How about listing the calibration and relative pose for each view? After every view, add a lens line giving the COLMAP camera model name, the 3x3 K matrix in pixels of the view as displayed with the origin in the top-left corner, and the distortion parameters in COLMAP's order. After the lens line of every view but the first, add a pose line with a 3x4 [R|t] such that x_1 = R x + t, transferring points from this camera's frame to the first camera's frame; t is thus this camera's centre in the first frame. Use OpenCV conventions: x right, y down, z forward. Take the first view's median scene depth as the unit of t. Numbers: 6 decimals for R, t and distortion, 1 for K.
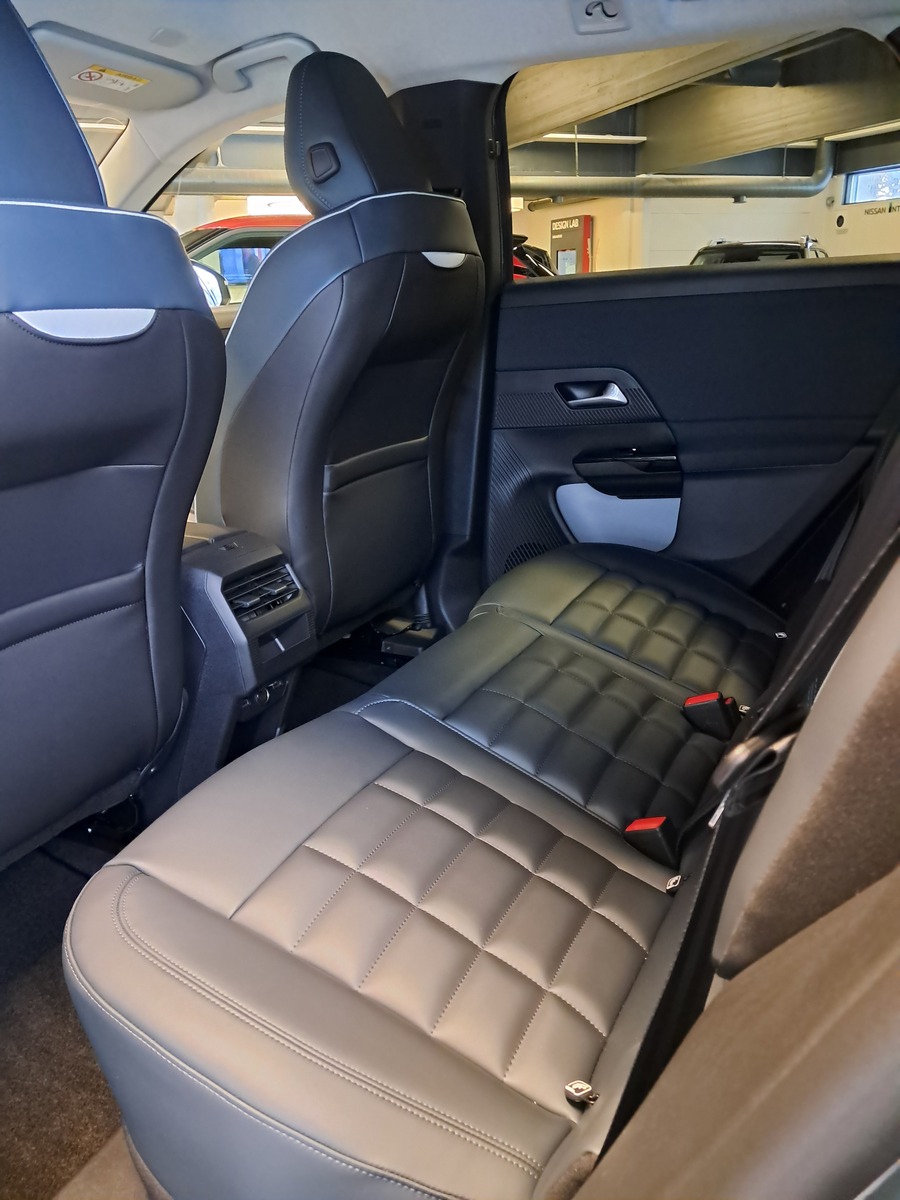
lens RADIAL K [[927.9, 0, 464.8], [0, 927.9, 602.3], [0, 0, 1]] dist [0.076535, -0.127489]
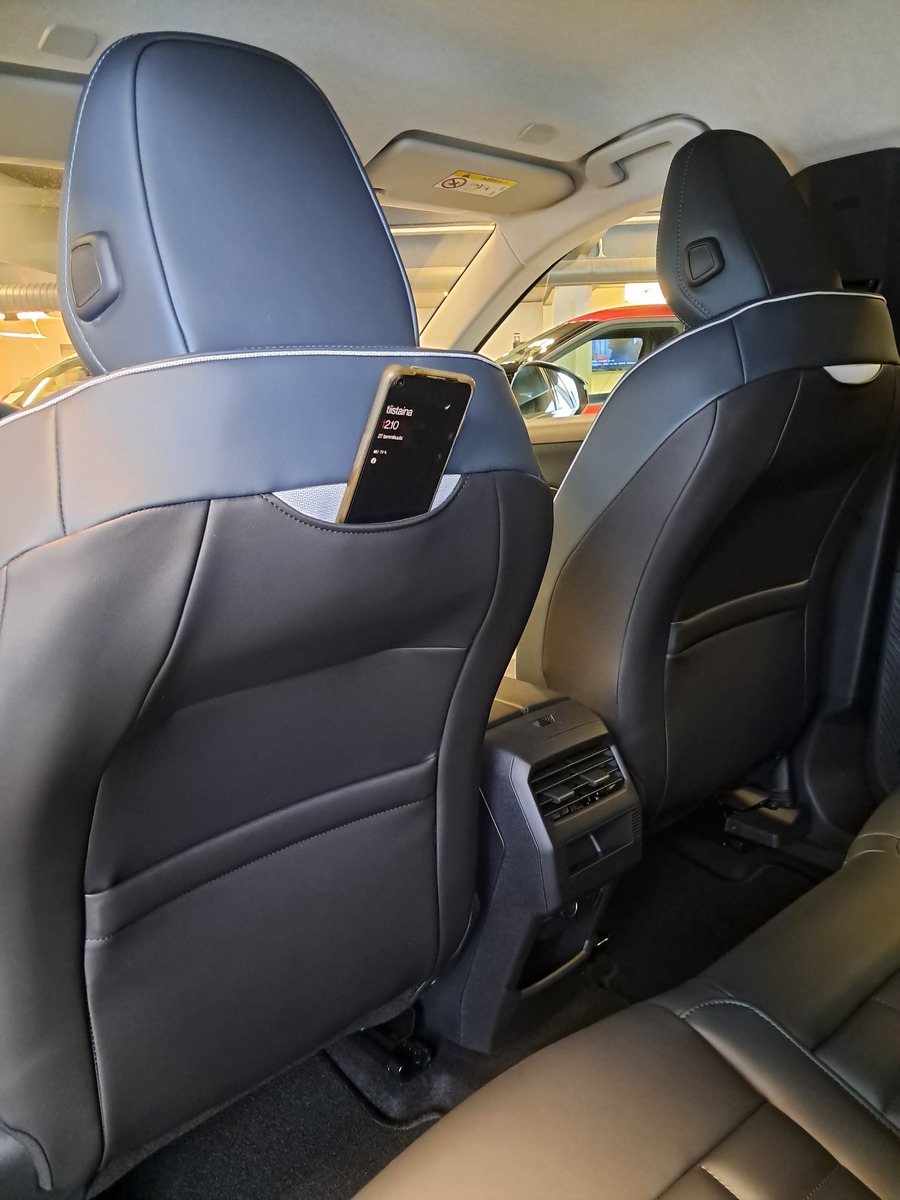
lens RADIAL K [[927.9, 0, 464.8], [0, 927.9, 602.3], [0, 0, 1]] dist [0.076535, -0.127489]
pose [[0.929937, 0.072002, -0.360602, -0.027308], [-0.098763, 0.993516, -0.056318, -0.104997], [0.354209, 0.087986, 0.931018, 0.186811]]
